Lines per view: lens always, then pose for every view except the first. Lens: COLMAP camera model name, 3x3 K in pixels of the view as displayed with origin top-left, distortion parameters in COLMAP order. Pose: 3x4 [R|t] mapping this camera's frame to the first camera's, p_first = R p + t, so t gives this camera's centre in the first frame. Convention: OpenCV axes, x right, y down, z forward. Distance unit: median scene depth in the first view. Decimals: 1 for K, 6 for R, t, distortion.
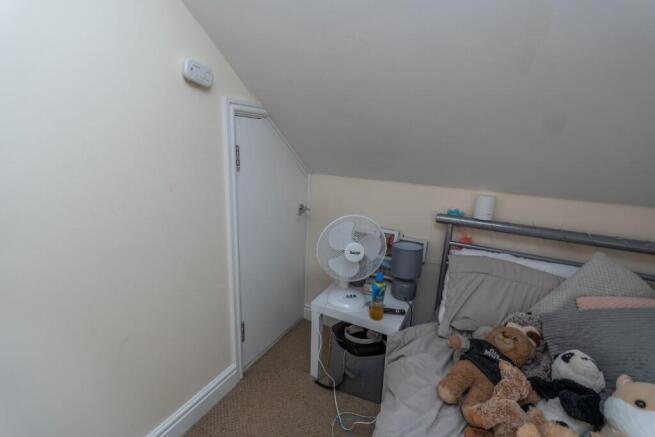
lens RADIAL K [[296.3, 0, 317.2], [0, 296.3, 211.8], [0, 0, 1]] dist [-0.001722, -0.000299]
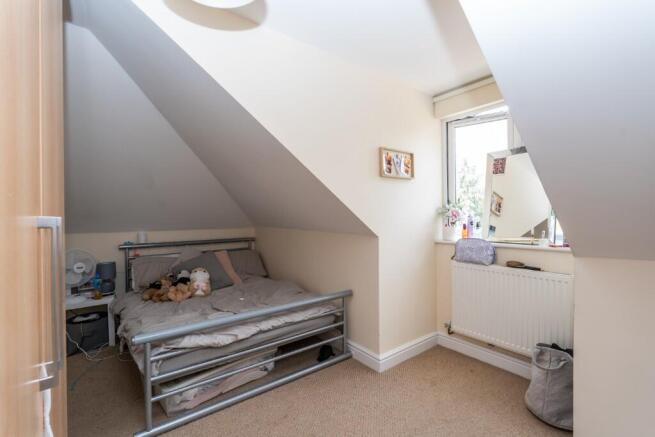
lens RADIAL K [[289.1, 0, 324.7], [0, 289.1, 214.4], [0, 0, 1]] dist [-0.000796, -0.000160]
pose [[0.408297, -0.035324, 0.912165, -0.860917], [0.232228, 0.970395, -0.066369, 0.275644], [-0.882816, 0.238928, 0.404413, -1.149972]]
